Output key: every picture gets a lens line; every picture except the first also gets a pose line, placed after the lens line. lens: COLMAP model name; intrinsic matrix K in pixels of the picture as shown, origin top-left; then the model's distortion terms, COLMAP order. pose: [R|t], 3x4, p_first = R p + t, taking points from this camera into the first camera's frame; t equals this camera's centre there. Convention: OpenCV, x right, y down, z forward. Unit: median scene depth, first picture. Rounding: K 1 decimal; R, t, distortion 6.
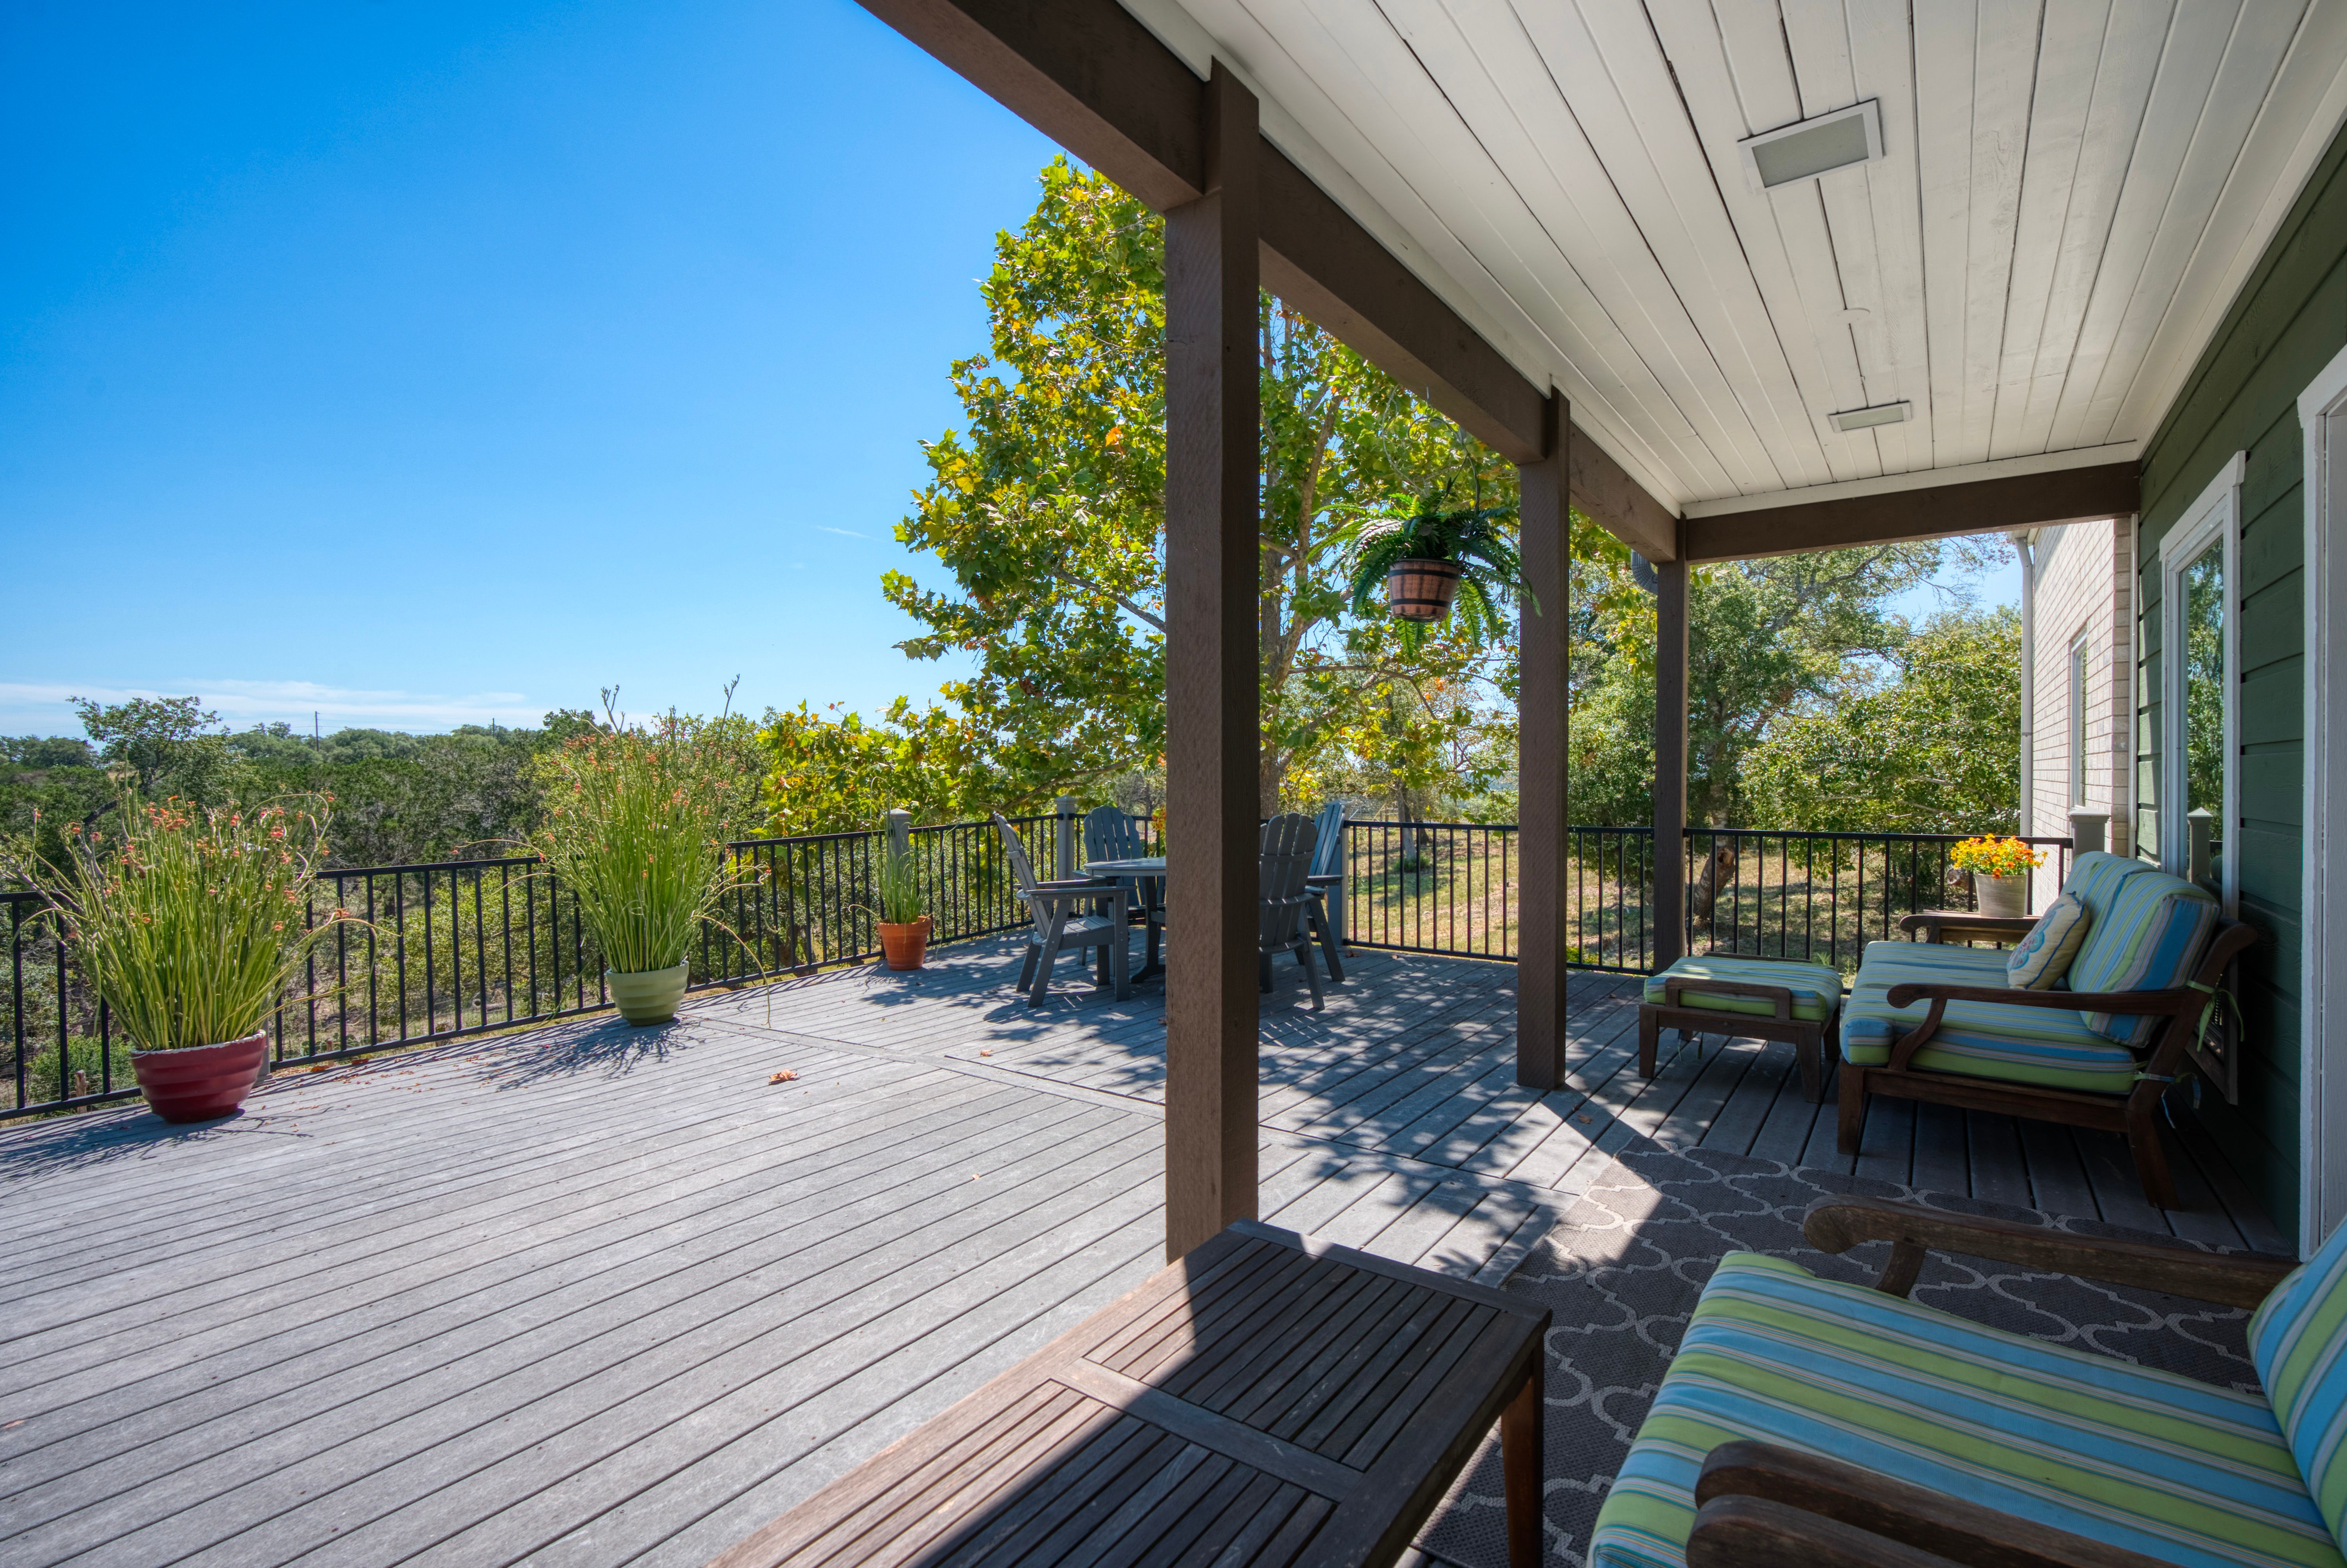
lens RADIAL K [[1078.5, 0, 1171.4], [0, 1078.5, 786.3], [0, 0, 1]] dist [-0.011287, 0.000927]
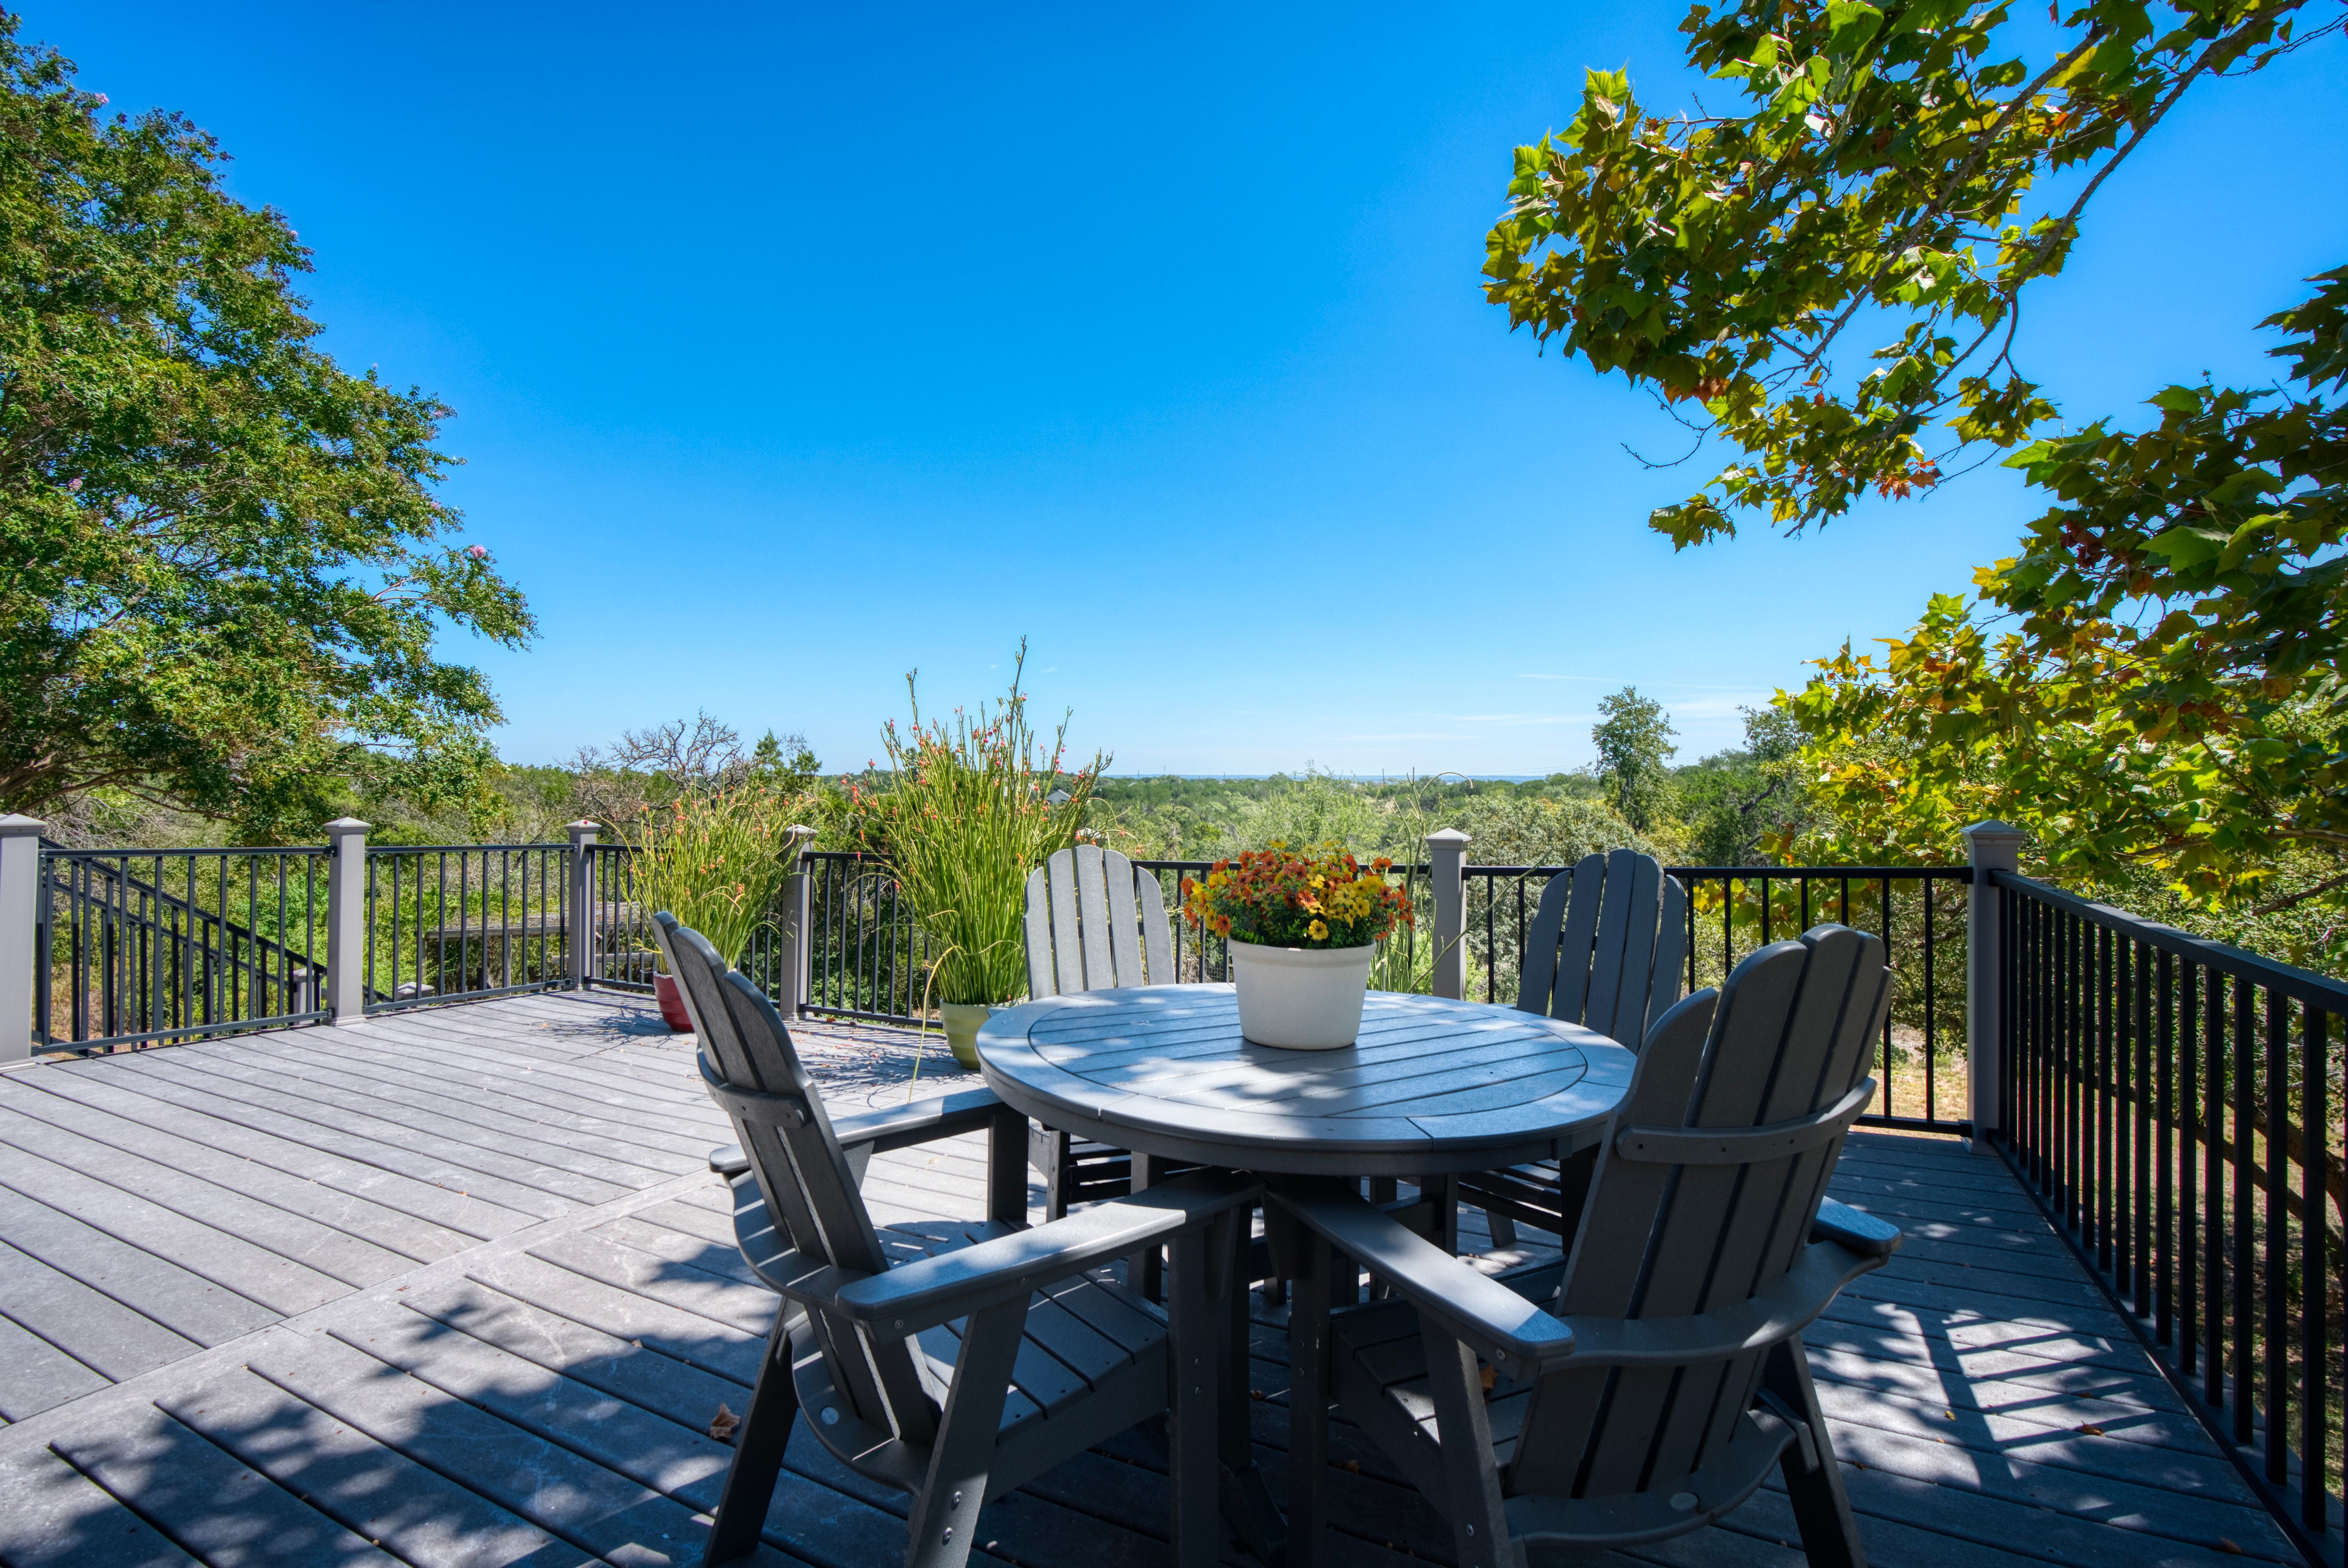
lens RADIAL K [[1078.9, 0, 1173.9], [0, 1078.9, 779.2], [0, 0, 1]] dist [-0.011287, 0.000927]
pose [[0.166839, 0.000225, -0.985984, 0.448263], [-0.009952, 0.999949, -0.001456, -0.001748], [0.985934, 0.010055, 0.166833, 1.272718]]
